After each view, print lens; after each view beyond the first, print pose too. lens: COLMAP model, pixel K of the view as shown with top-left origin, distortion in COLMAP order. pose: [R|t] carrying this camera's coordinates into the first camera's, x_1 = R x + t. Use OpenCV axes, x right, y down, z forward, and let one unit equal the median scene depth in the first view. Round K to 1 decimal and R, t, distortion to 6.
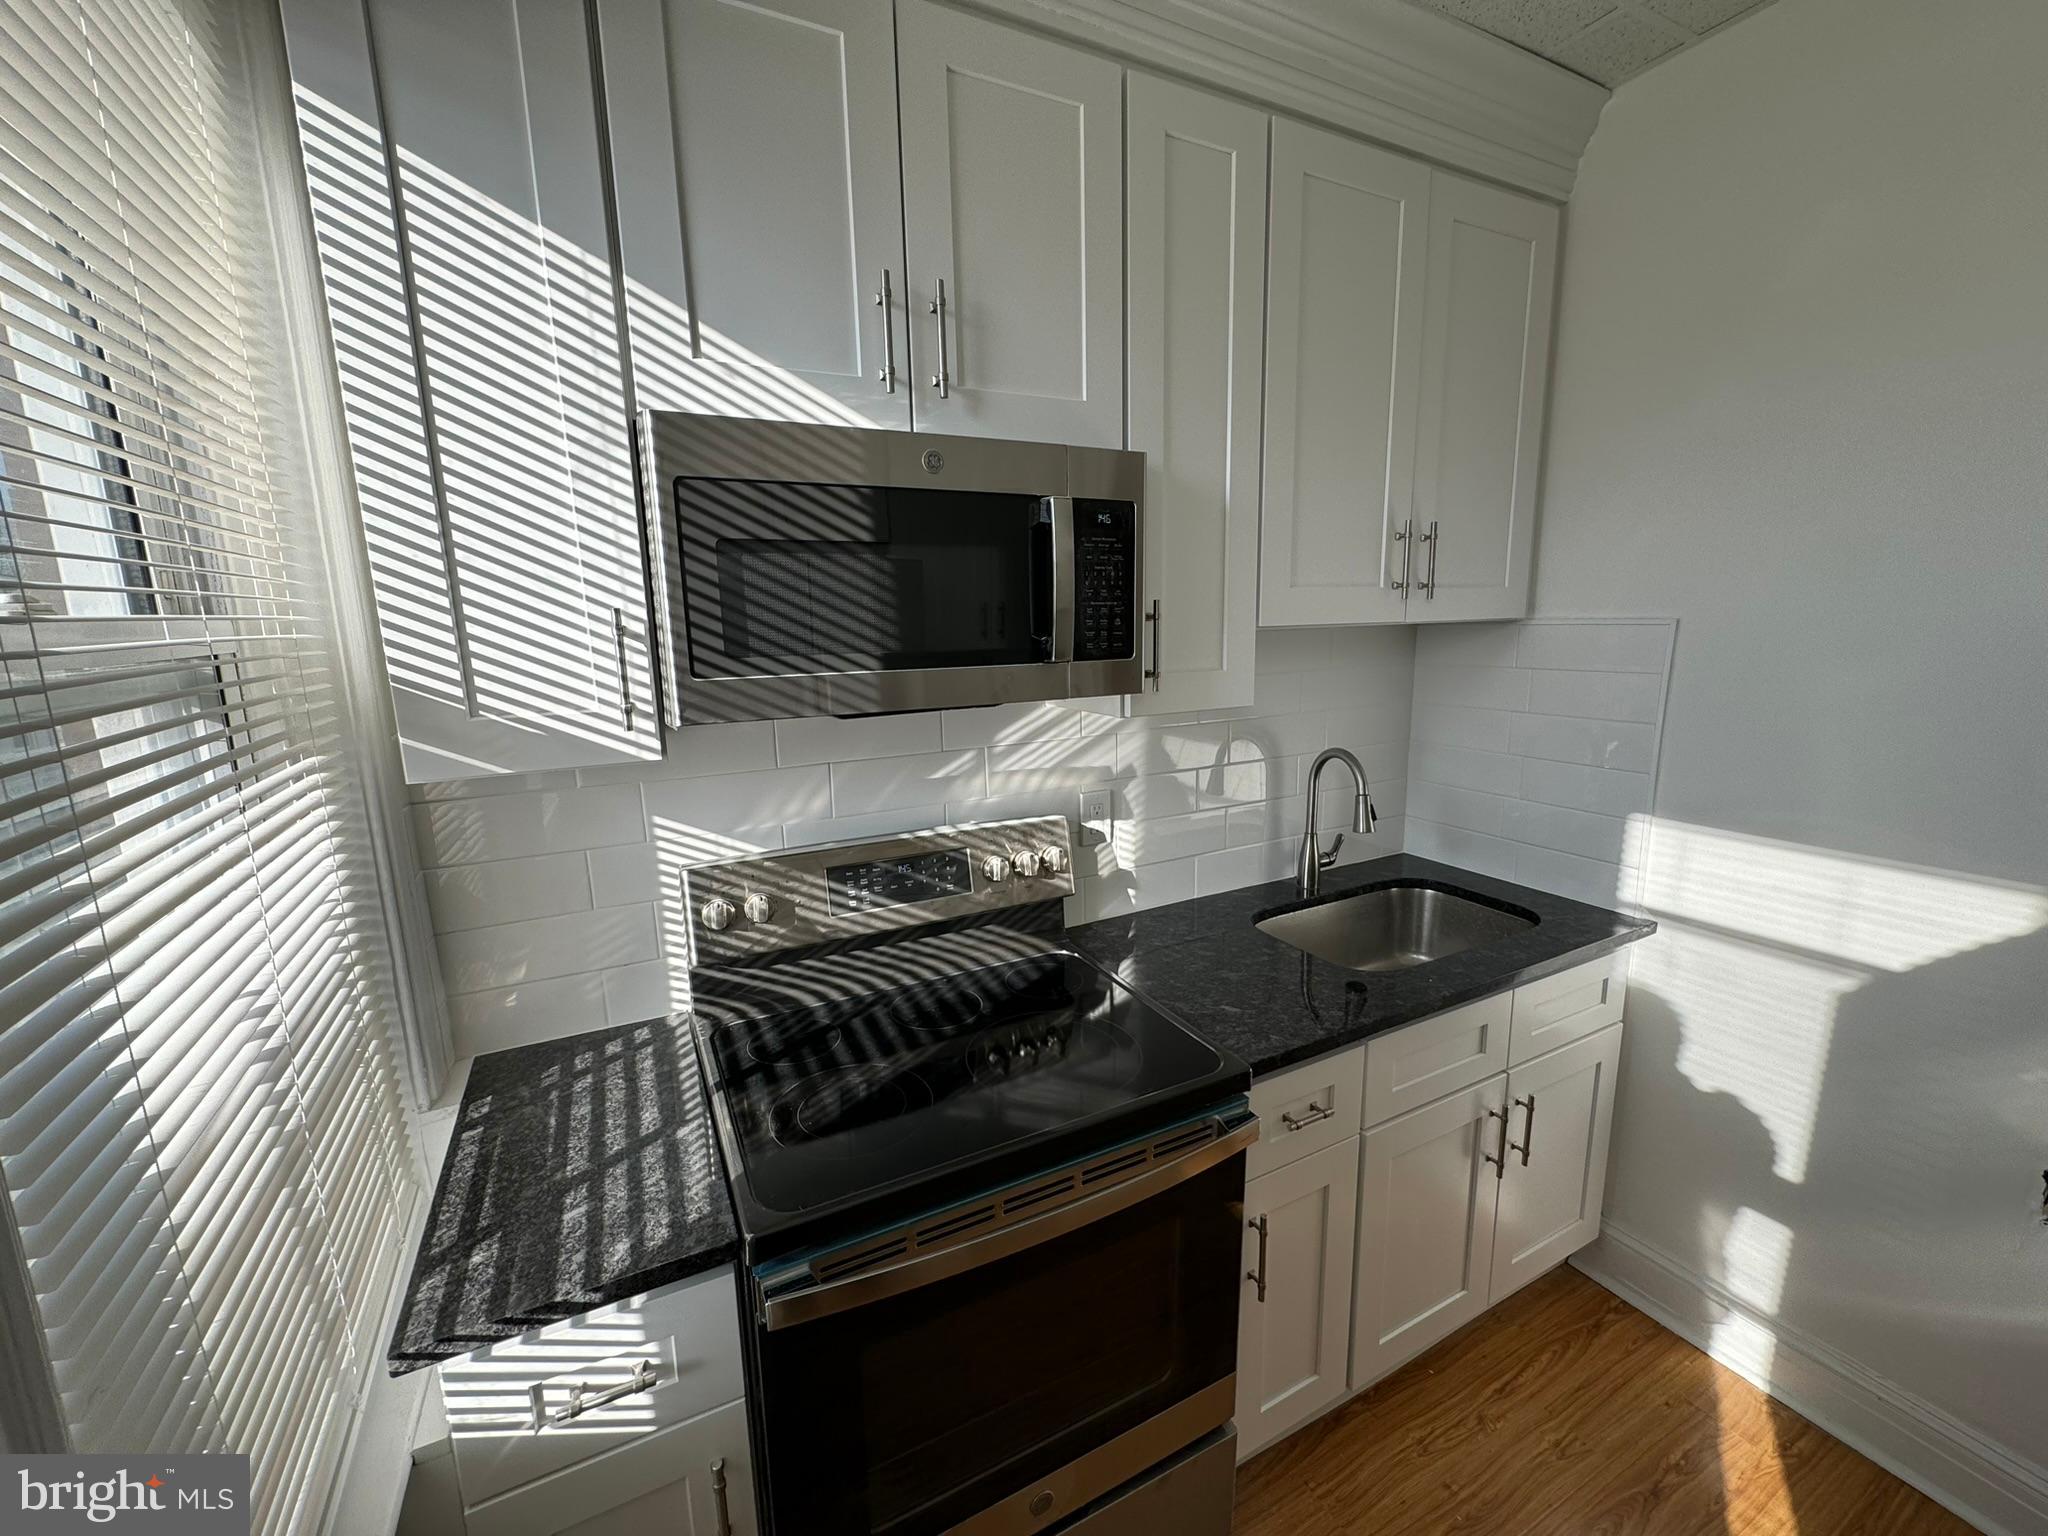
lens RADIAL K [[813.9, 0, 1026.0], [0, 813.9, 762.4], [0, 0, 1]] dist [-0.002777, 0.000027]
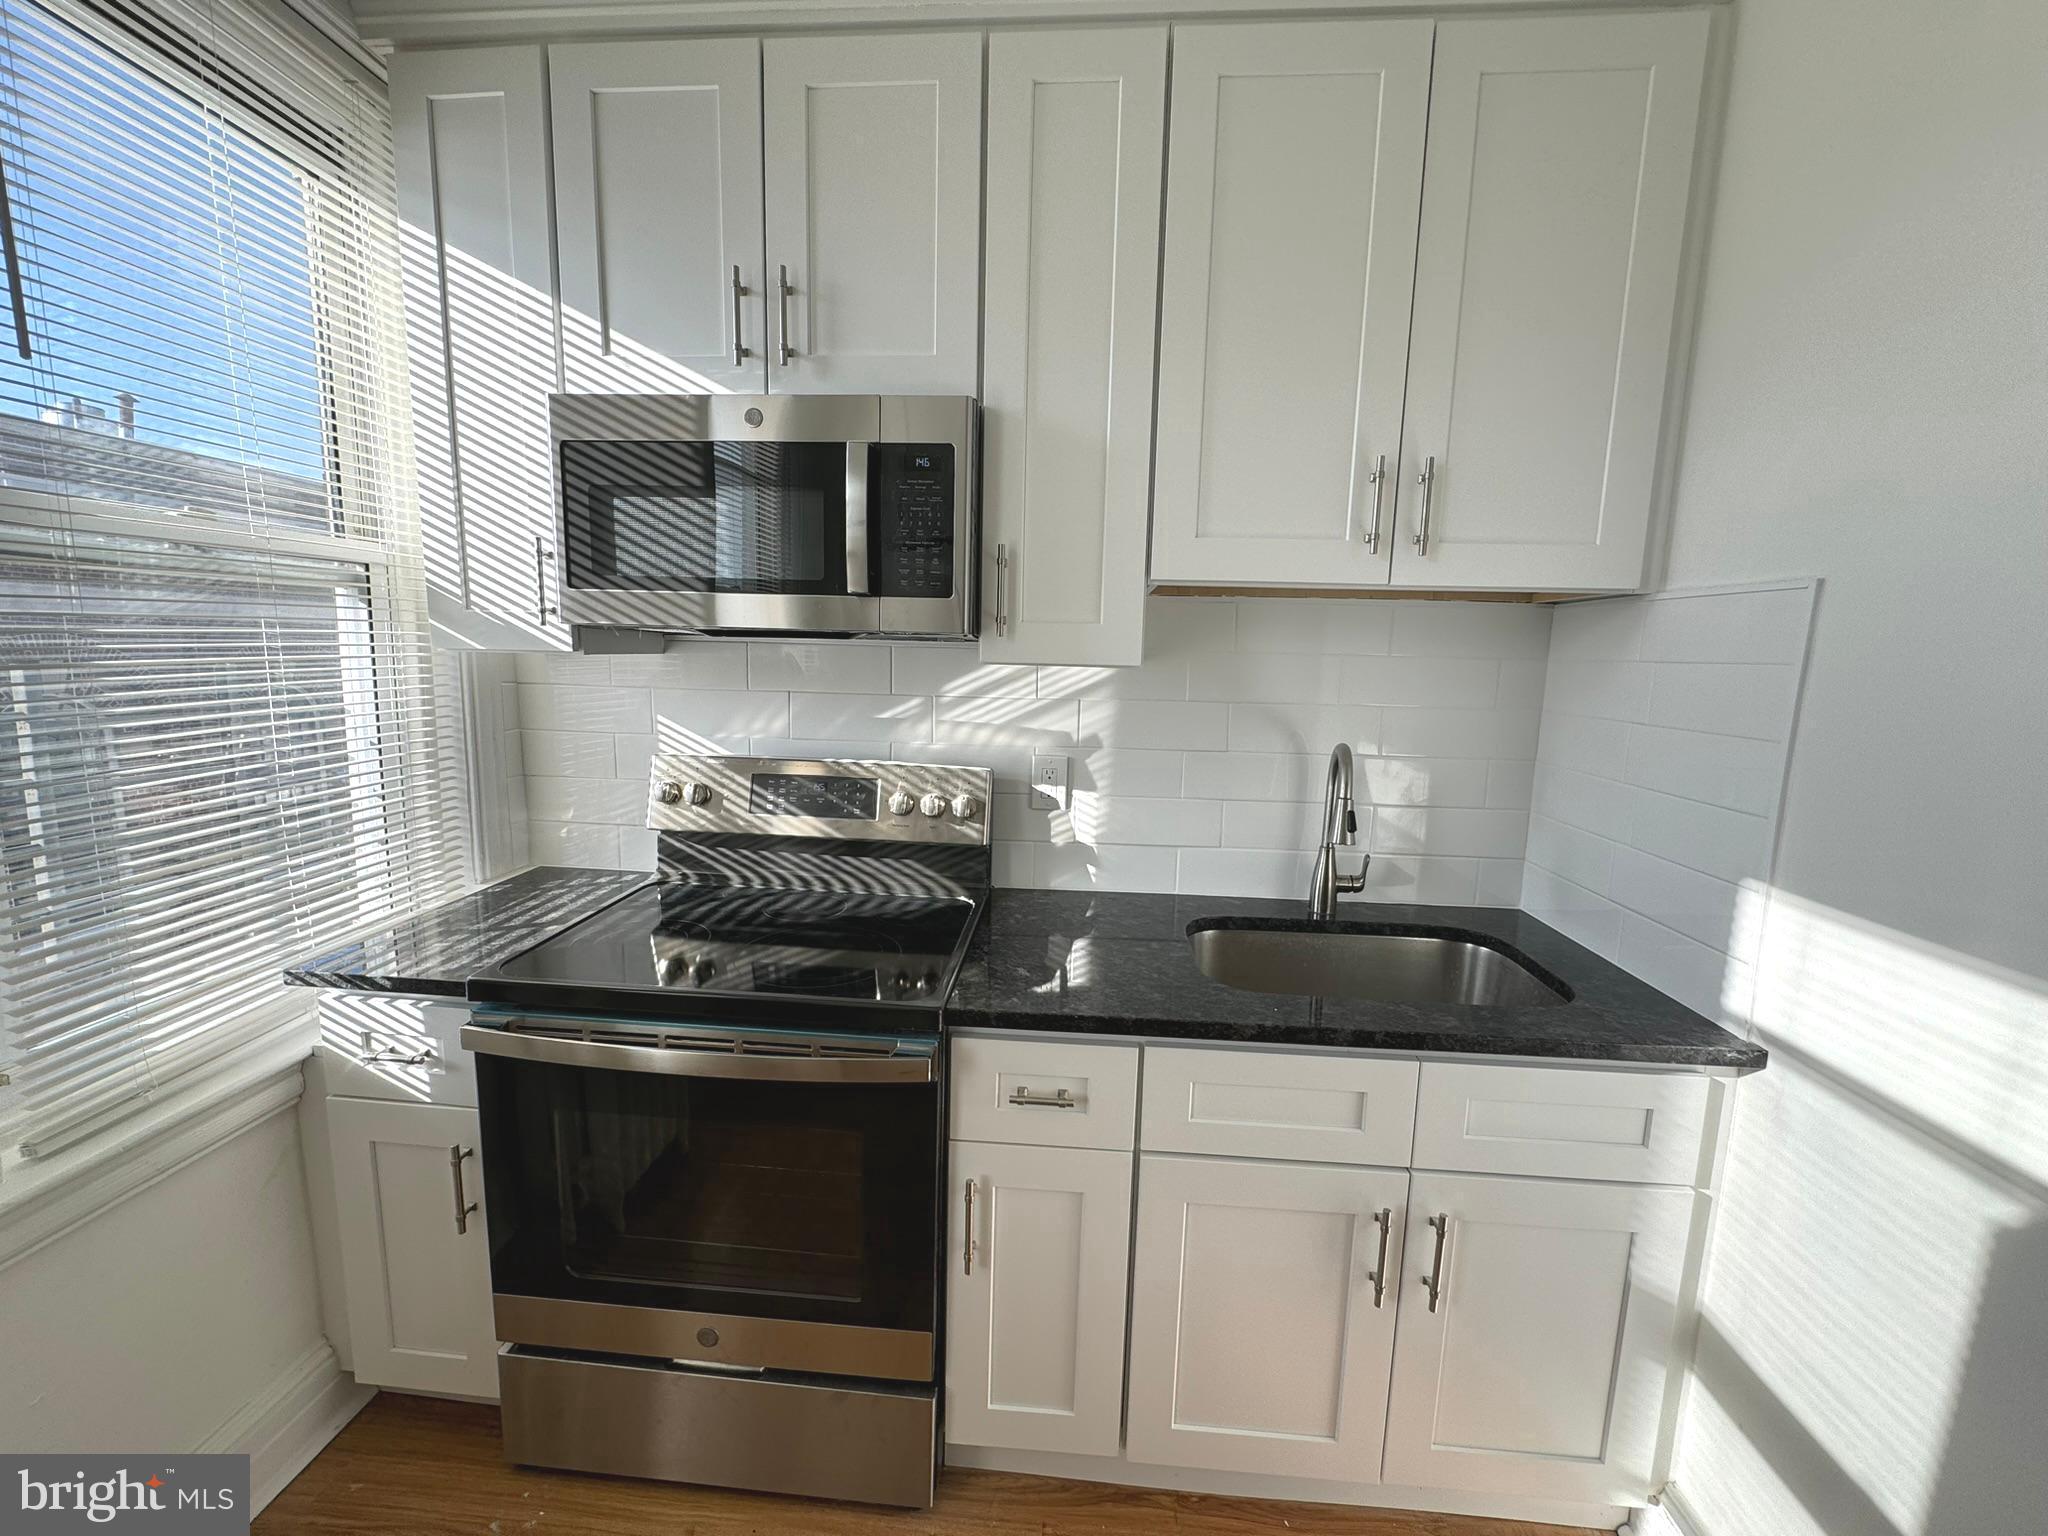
lens RADIAL K [[813.9, 0, 1026.0], [0, 813.9, 762.4], [0, 0, 1]] dist [-0.002777, 0.000027]
pose [[0.853933, 0.116081, -0.507271, 0.679783], [-0.134877, 0.990862, -0.000307, 0.058252], [0.502600, 0.068681, 0.861786, 0.161038]]
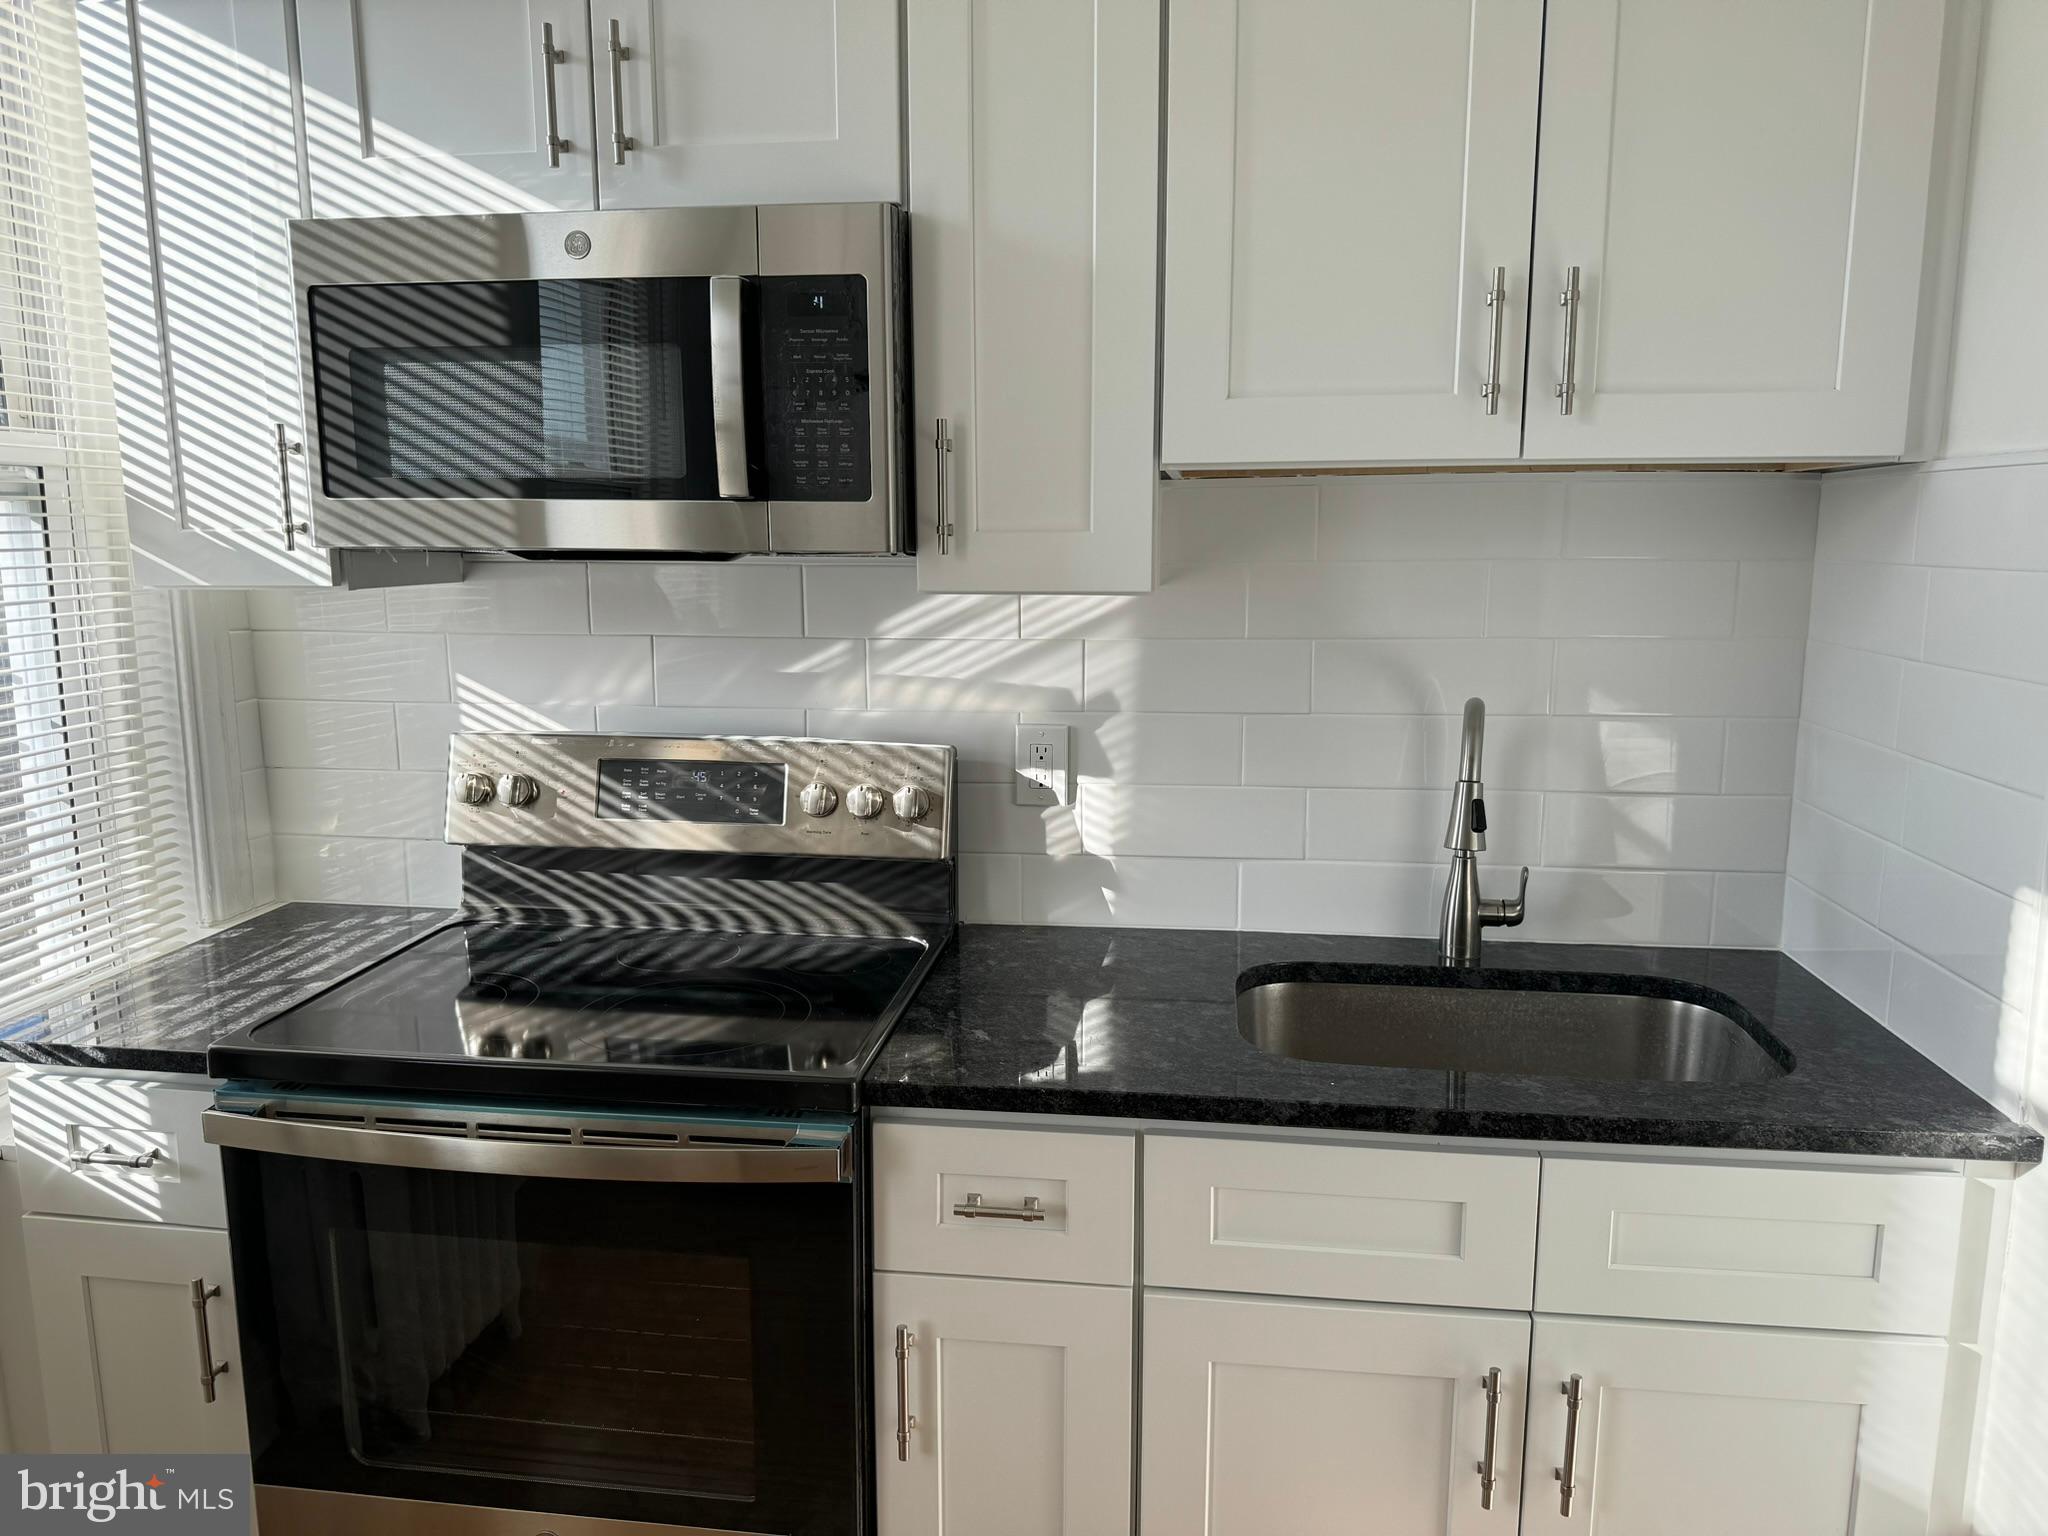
lens RADIAL K [[1447.8, 0, 1024.0], [0, 1447.8, 768.0], [0, 0, 1]] dist [0.096910, -0.148158]
pose [[0.823878, 0.113981, -0.555188, 0.877729], [-0.116907, 0.992680, 0.030313, 0.044631], [0.554579, 0.039931, 0.831173, 0.025863]]
